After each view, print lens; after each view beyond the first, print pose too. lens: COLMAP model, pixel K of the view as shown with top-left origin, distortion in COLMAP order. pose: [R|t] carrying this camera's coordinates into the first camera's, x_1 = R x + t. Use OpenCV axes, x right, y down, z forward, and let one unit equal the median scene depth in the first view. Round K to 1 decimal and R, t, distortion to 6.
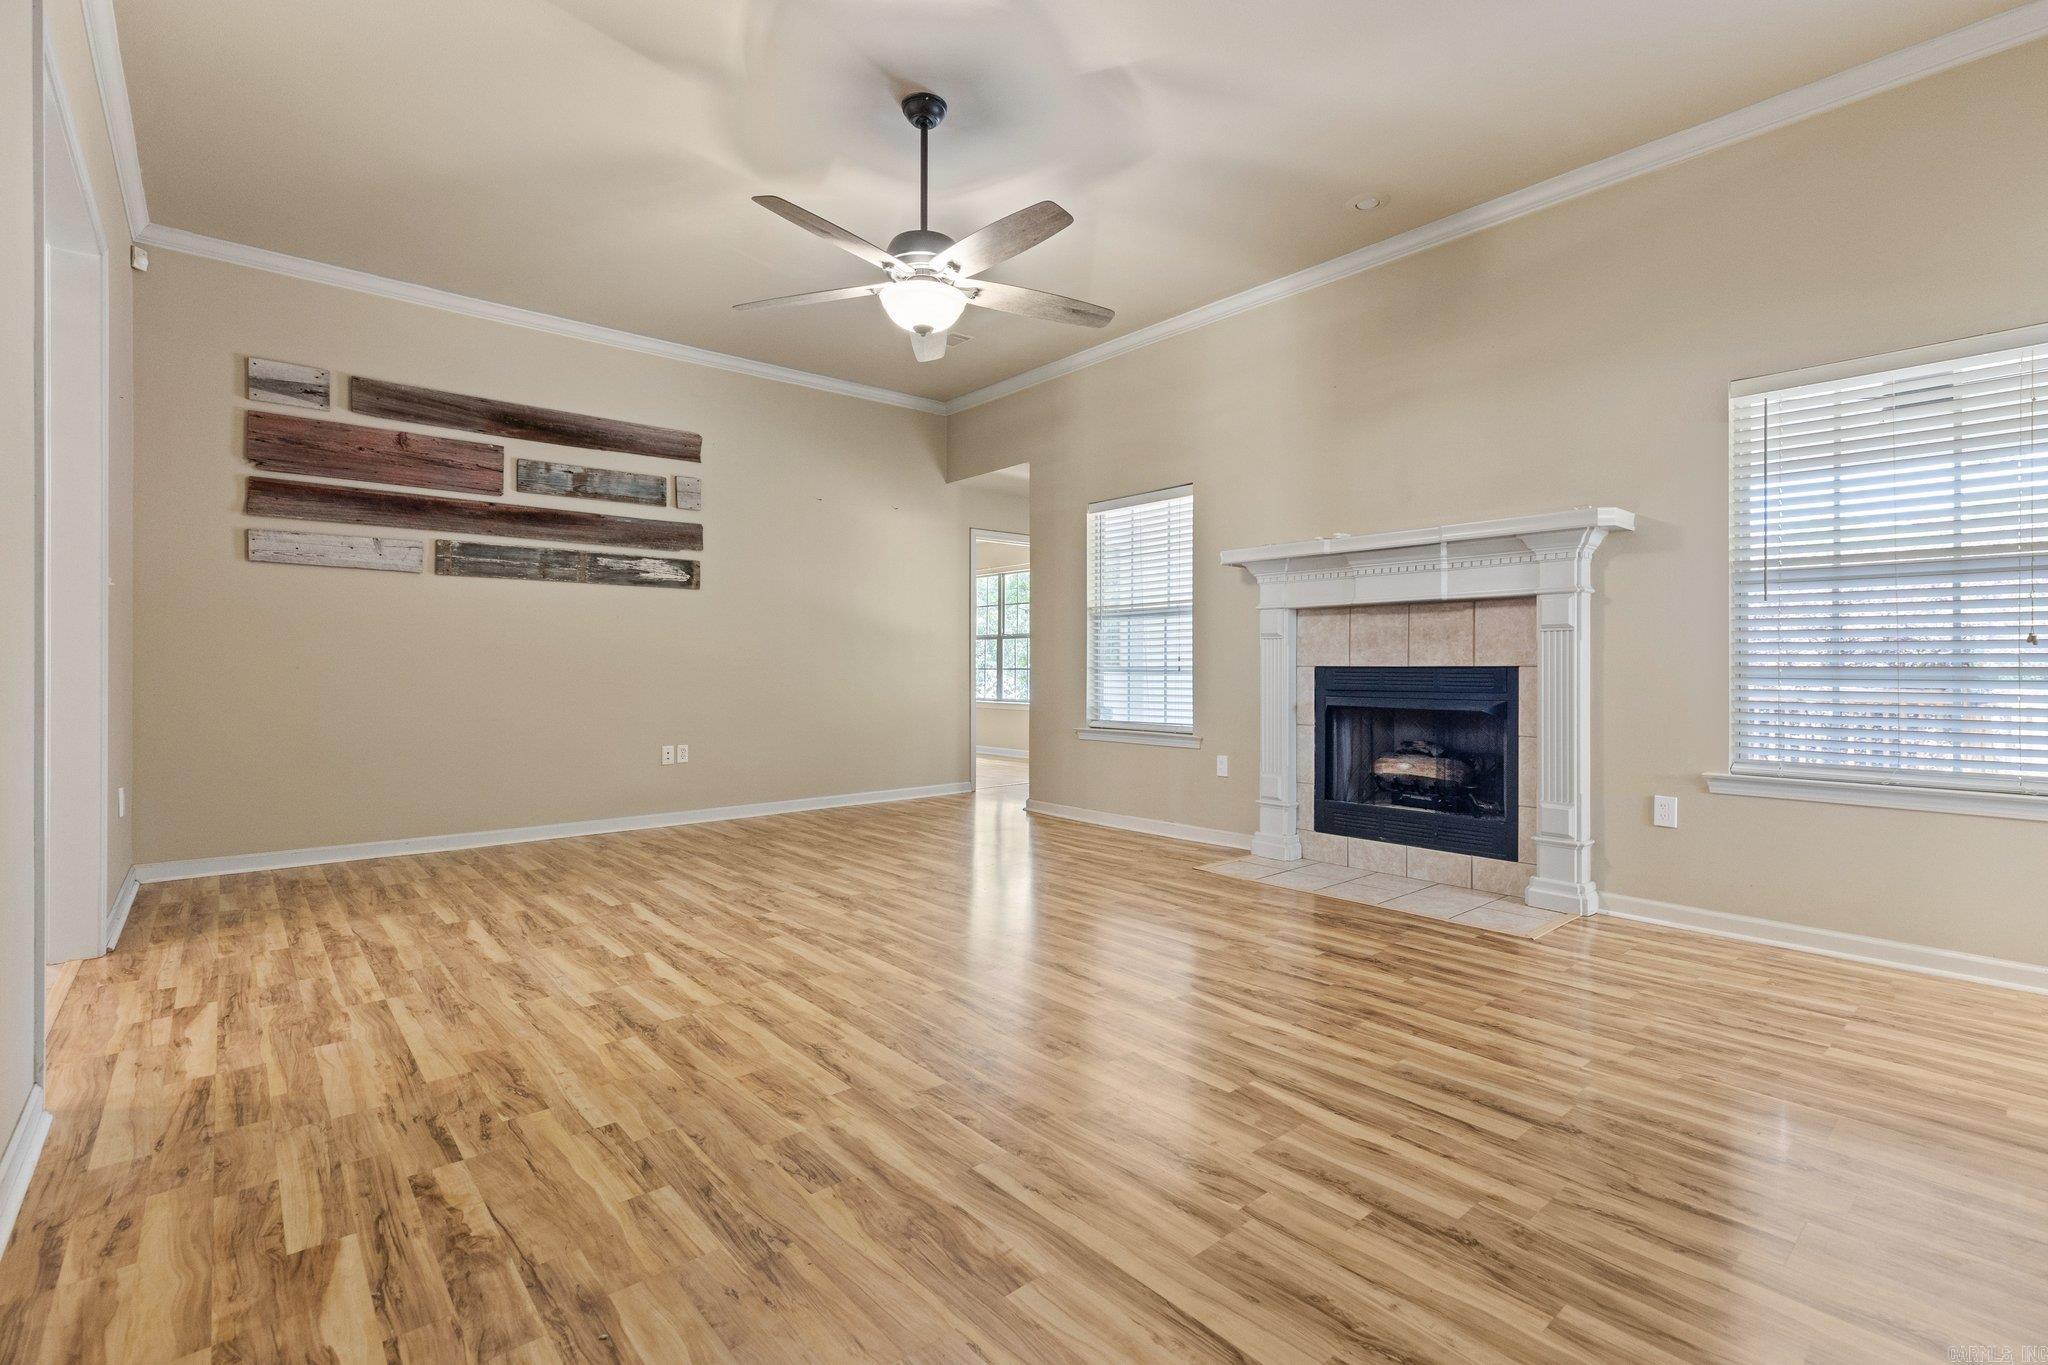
lens RADIAL K [[936.8, 0, 1021.3], [0, 936.8, 667.1], [0, 0, 1]] dist [0.007522, 0.000845]
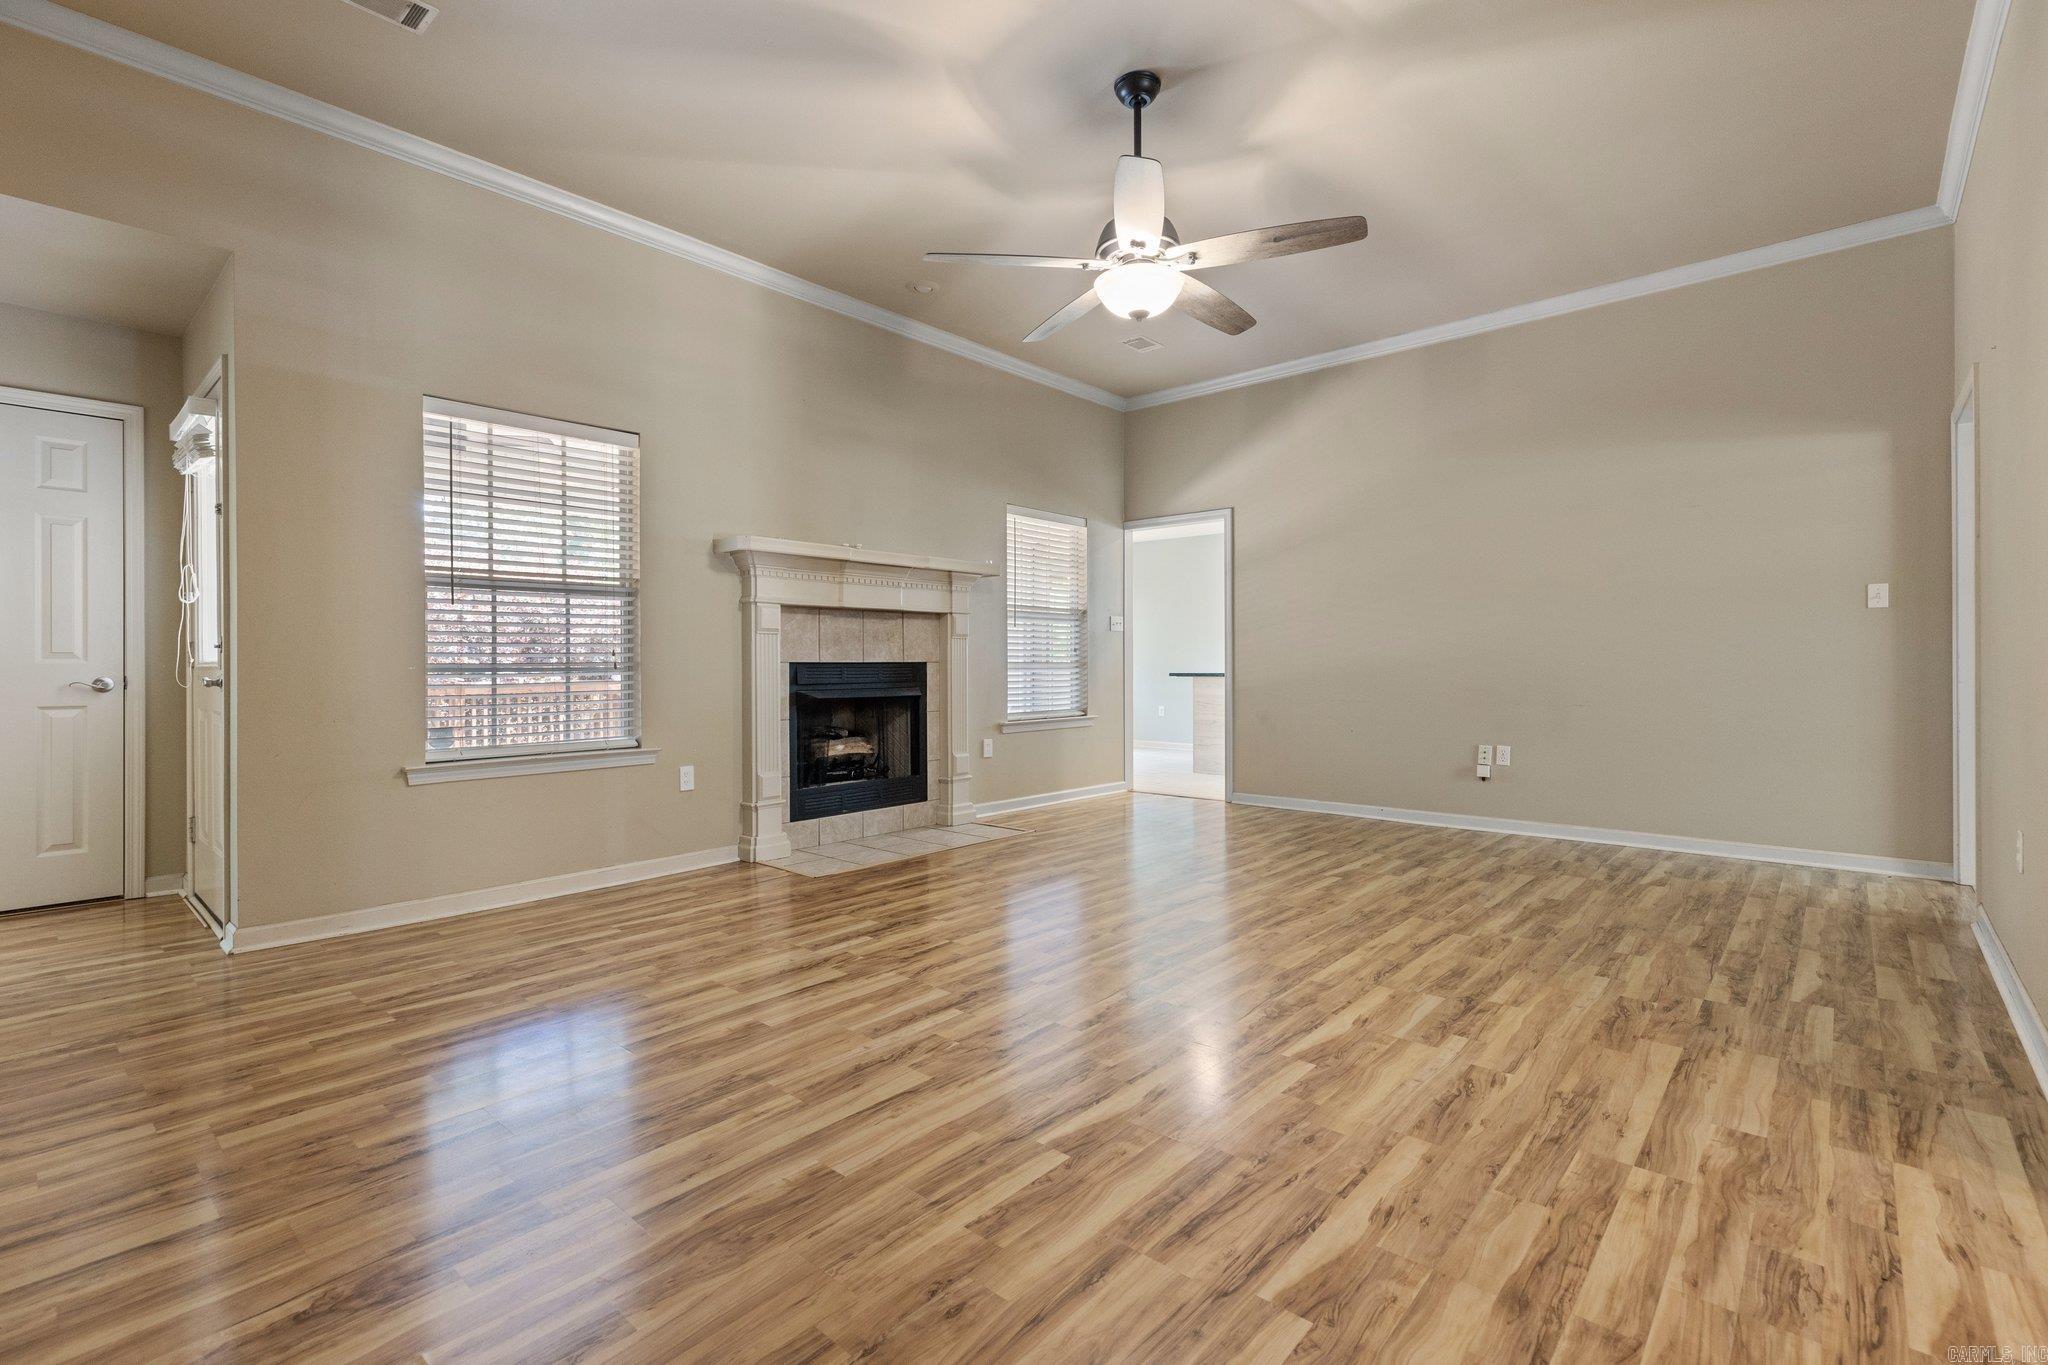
lens RADIAL K [[936.8, 0, 1019.9], [0, 936.8, 672.8], [0, 0, 1]] dist [0.007522, 0.000845]
pose [[-0.145466, -0.011290, 0.989299, -1.227172], [0.002383, 0.999928, 0.011762, -0.001363], [-0.989360, 0.004069, -0.145428, 1.477790]]
